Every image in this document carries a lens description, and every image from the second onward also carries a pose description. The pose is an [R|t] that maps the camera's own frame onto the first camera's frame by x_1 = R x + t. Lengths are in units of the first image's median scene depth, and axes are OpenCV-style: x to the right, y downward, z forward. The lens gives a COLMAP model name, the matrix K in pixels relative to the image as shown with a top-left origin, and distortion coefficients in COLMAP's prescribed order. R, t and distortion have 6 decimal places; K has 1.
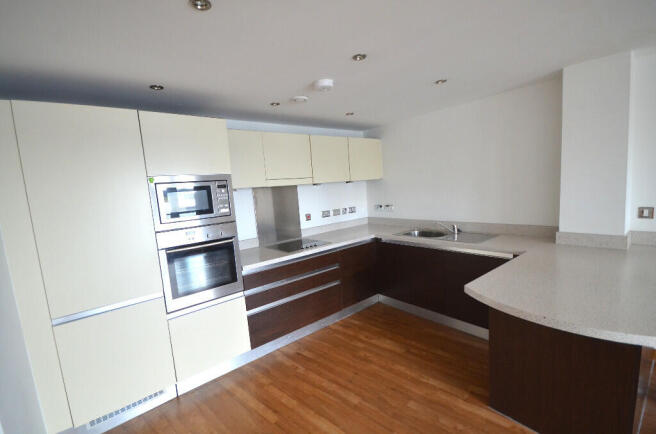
lens RADIAL K [[292.3, 0, 327.3], [0, 292.3, 215.9], [0, 0, 1]] dist [0.005967, 0.000290]
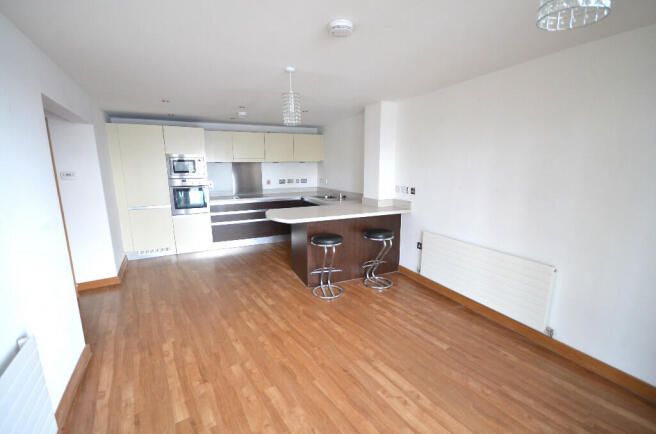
lens RADIAL K [[287.5, 0, 331.8], [0, 287.5, 217.9], [0, 0, 1]] dist [0.001440, 0.000012]
pose [[0.969166, 0.104190, -0.223299, 0.634581], [-0.084090, 0.991654, 0.097731, 0.014538], [0.231618, -0.075940, 0.969838, -0.486164]]
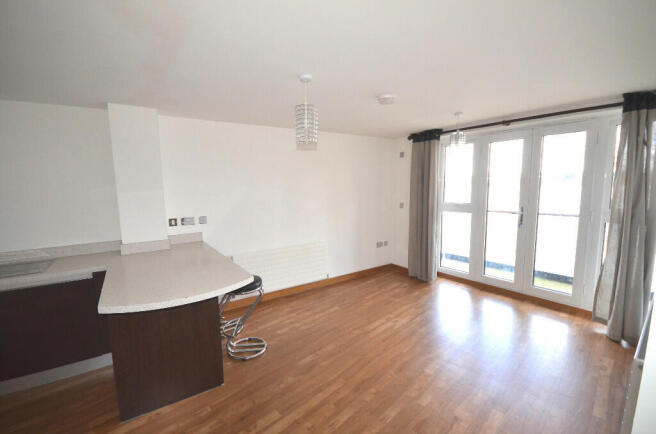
lens RADIAL K [[275.9, 0, 329.2], [0, 275.9, 216.6], [0, 0, 1]] dist [0.025106, 0.000225]
pose [[0.081231, -0.035793, 0.996052, -0.746383], [0.100114, 0.994594, 0.027576, -0.002653], [-0.991654, 0.097479, 0.084376, 0.514571]]
